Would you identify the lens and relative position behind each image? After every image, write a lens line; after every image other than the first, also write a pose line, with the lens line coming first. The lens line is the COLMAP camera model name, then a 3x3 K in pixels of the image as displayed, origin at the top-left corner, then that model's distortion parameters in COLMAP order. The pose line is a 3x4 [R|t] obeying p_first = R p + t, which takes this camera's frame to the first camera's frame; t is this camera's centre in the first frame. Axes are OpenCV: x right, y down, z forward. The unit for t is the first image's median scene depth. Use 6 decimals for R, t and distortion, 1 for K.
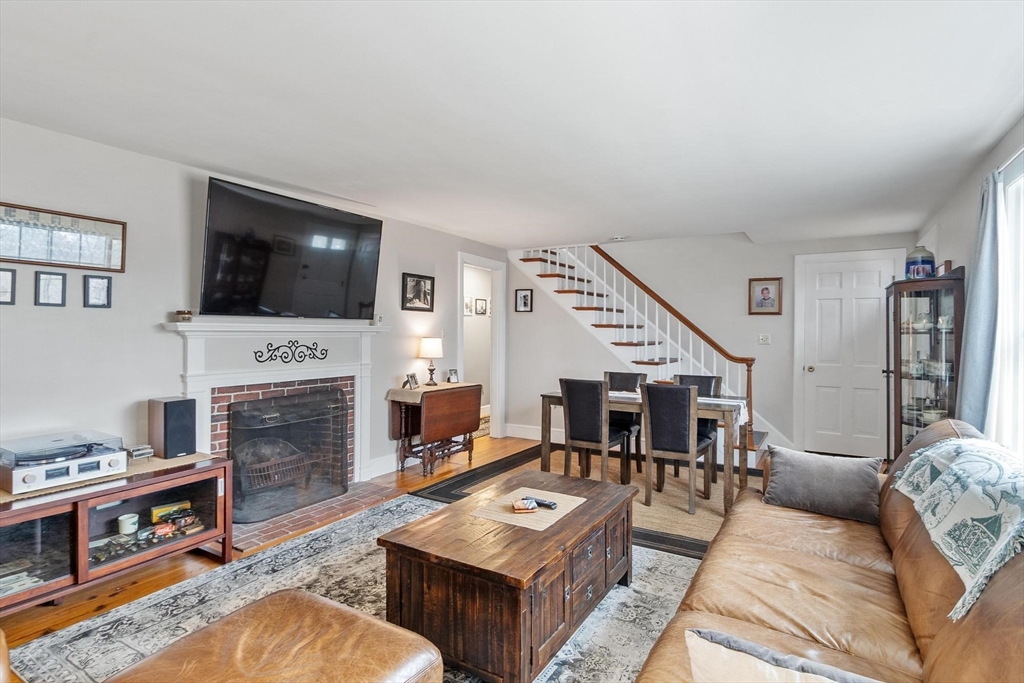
lens RADIAL K [[533.0, 0, 512.0], [0, 533.0, 341.5], [0, 0, 1]] dist [0.001441, 0.000053]
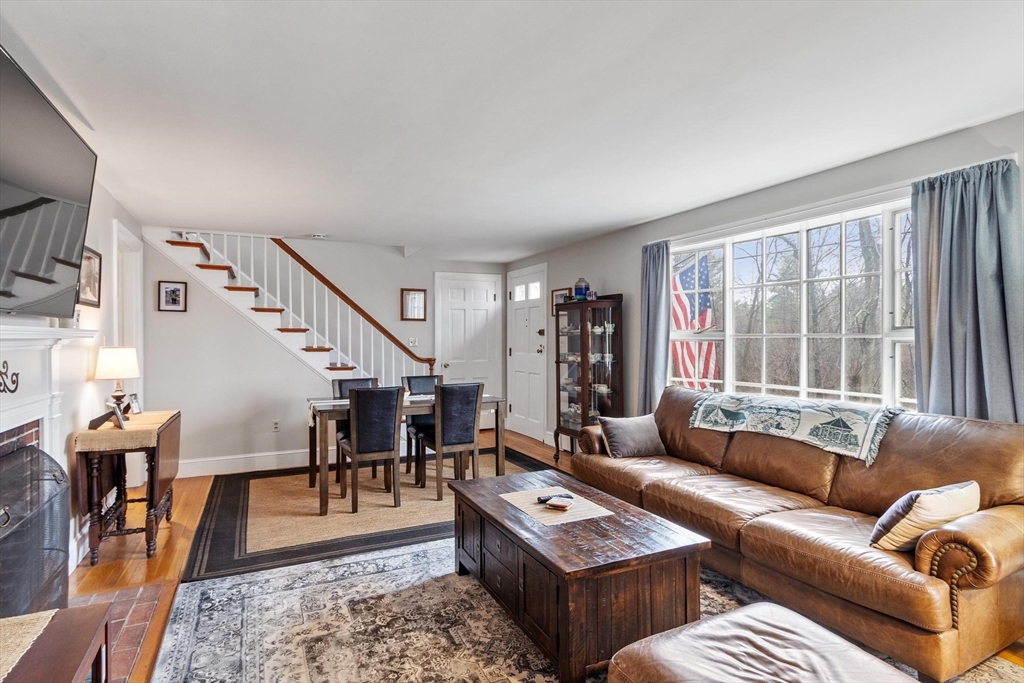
lens RADIAL K [[519.3, 0, 512.0], [0, 519.3, 341.5], [0, 0, 1]] dist [0.000402, 0.000396]
pose [[0.555709, -0.016533, 0.831212, -0.414111], [0.022839, 0.999729, 0.004616, -0.006695], [-0.831063, 0.016418, 0.555936, 0.244584]]
